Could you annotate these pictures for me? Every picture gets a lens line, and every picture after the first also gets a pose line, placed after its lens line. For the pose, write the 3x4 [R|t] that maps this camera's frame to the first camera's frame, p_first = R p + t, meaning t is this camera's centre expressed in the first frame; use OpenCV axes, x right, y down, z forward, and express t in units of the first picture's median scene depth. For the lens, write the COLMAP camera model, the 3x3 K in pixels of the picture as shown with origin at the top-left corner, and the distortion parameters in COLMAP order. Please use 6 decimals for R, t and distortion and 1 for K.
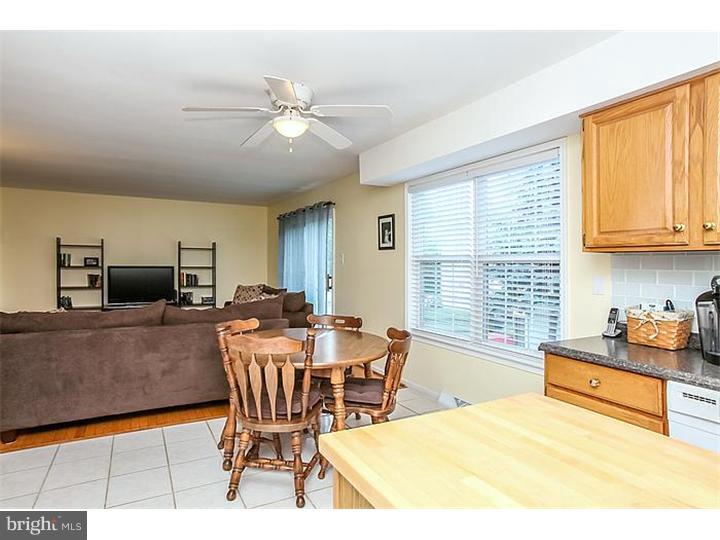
lens RADIAL K [[396.1, 0, 362.0], [0, 396.1, 282.6], [0, 0, 1]] dist [0.026143, 0.000237]
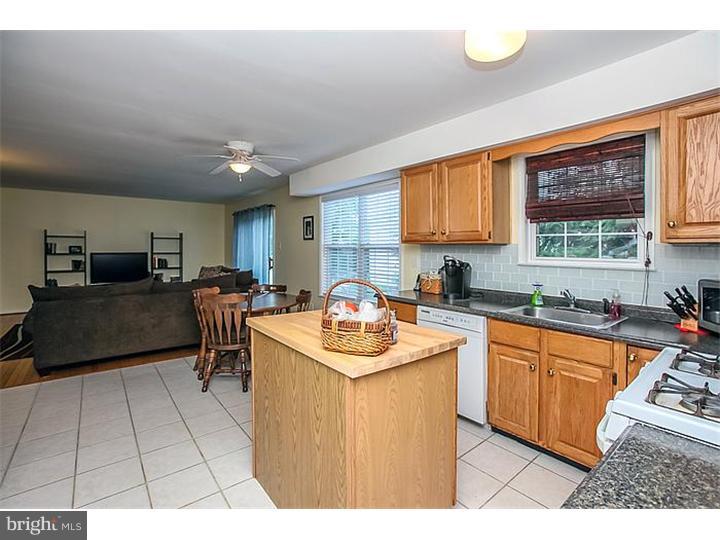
lens RADIAL K [[373.5, 0, 357.1], [0, 373.5, 252.6], [0, 0, 1]] dist [-0.019817, 0.000726]
pose [[0.994056, -0.012224, 0.108182, 0.090346], [0.015496, 0.999446, -0.029461, 0.006349], [-0.107762, 0.030962, 0.993694, -0.385950]]
